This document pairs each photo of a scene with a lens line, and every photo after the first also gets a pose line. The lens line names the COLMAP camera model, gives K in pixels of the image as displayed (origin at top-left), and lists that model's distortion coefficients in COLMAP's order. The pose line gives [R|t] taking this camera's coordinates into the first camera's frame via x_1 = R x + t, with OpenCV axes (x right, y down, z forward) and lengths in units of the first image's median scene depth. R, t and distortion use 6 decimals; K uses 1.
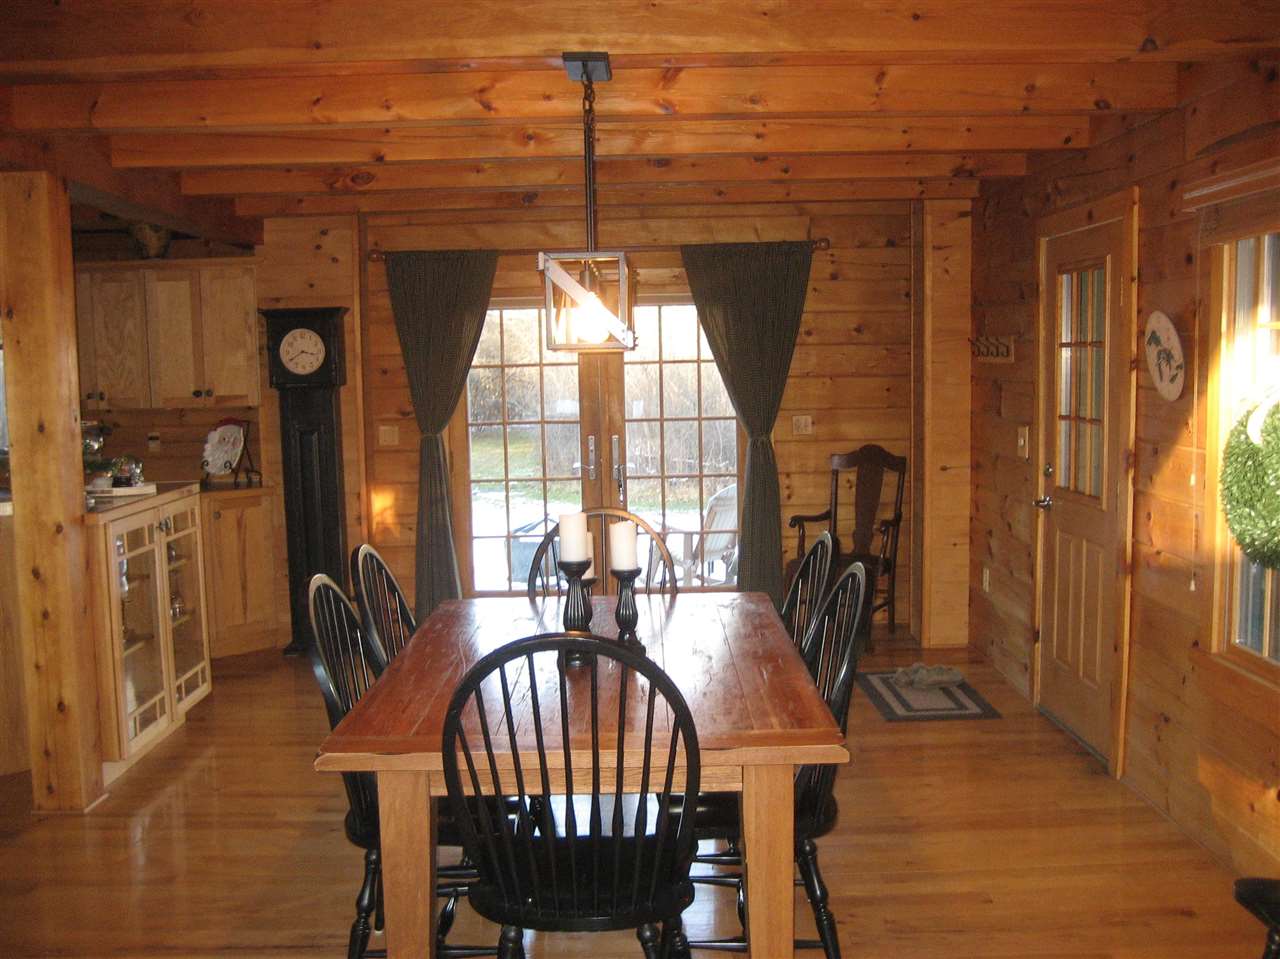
lens RADIAL K [[1325.4, 0, 633.4], [0, 1325.4, 502.4], [0, 0, 1]] dist [-0.155818, 0.202940]
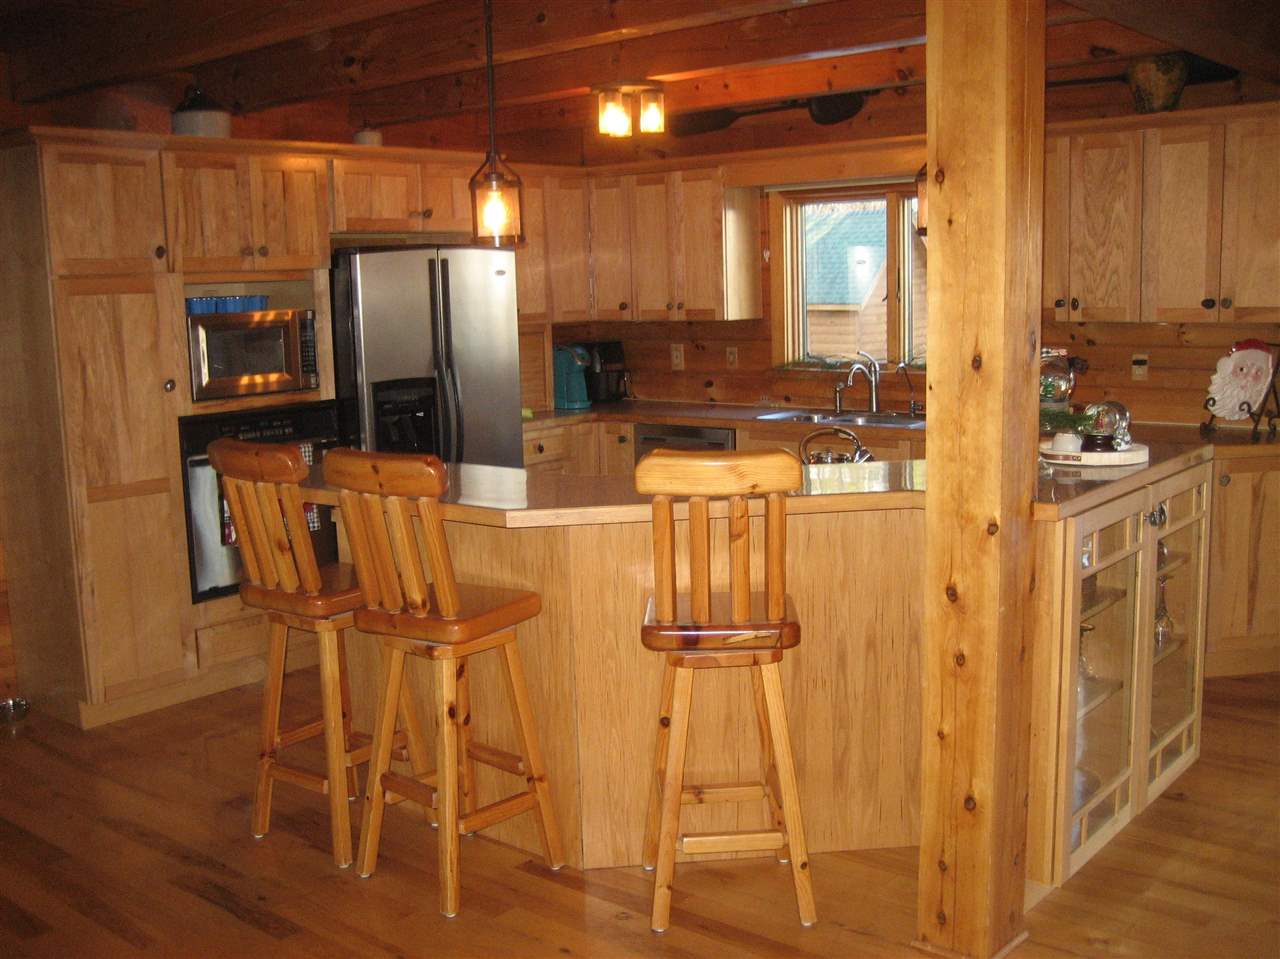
lens RADIAL K [[1325.4, 0, 633.4], [0, 1325.4, 502.4], [0, 0, 1]] dist [-0.155818, 0.202940]
pose [[0.759114, 0.104140, -0.642573, -0.125345], [-0.054536, 0.993824, 0.096639, -0.030712], [0.648669, -0.038316, 0.760106, 0.300094]]
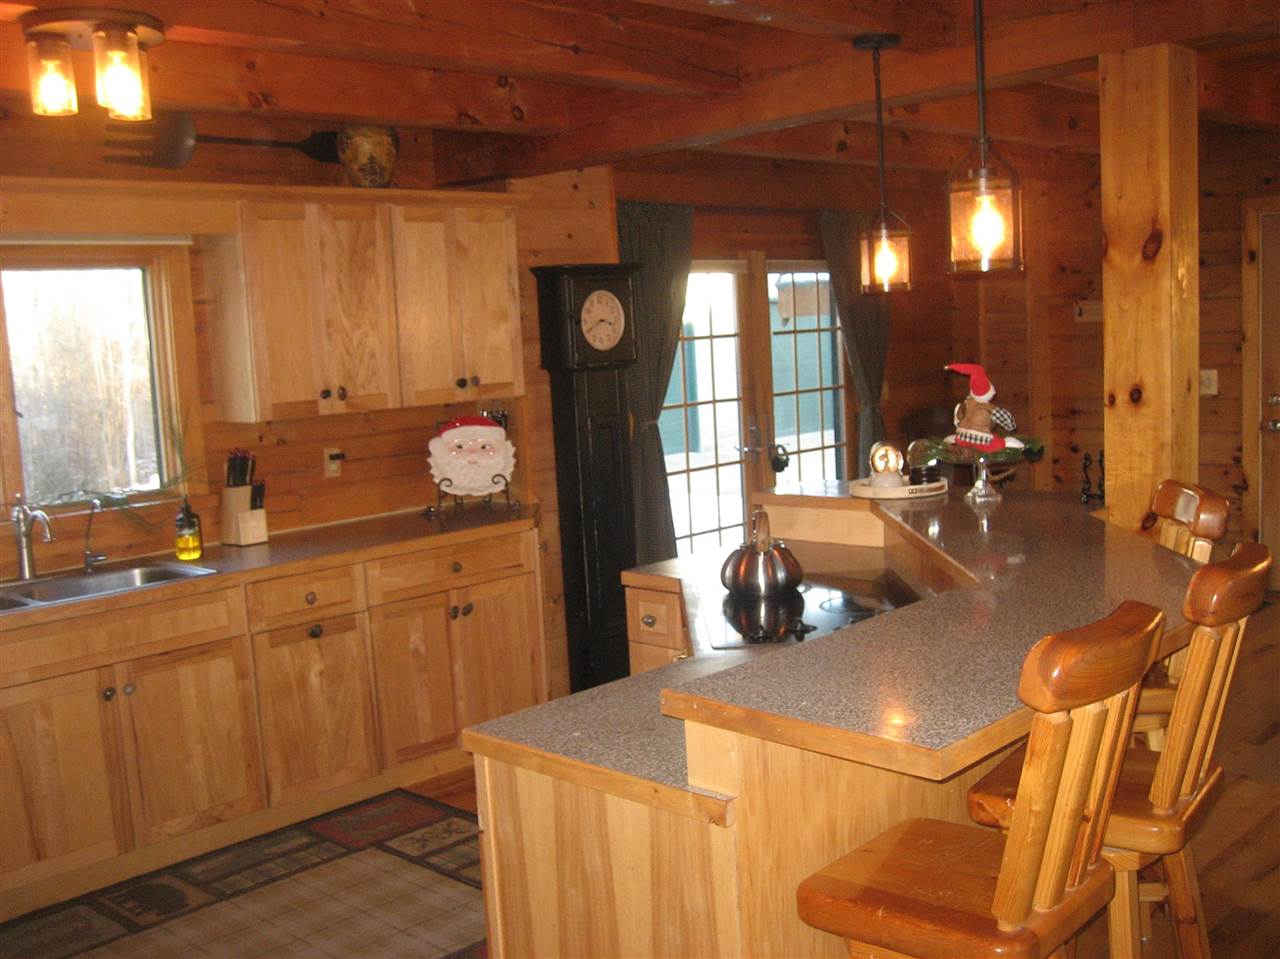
lens RADIAL K [[1325.4, 0, 633.4], [0, 1325.4, 502.4], [0, 0, 1]] dist [-0.155818, 0.202940]
pose [[0.691926, -0.110266, 0.713498, -0.892619], [0.116258, 0.992388, 0.040624, -0.042106], [-0.712546, 0.054841, 0.699479, 0.495585]]
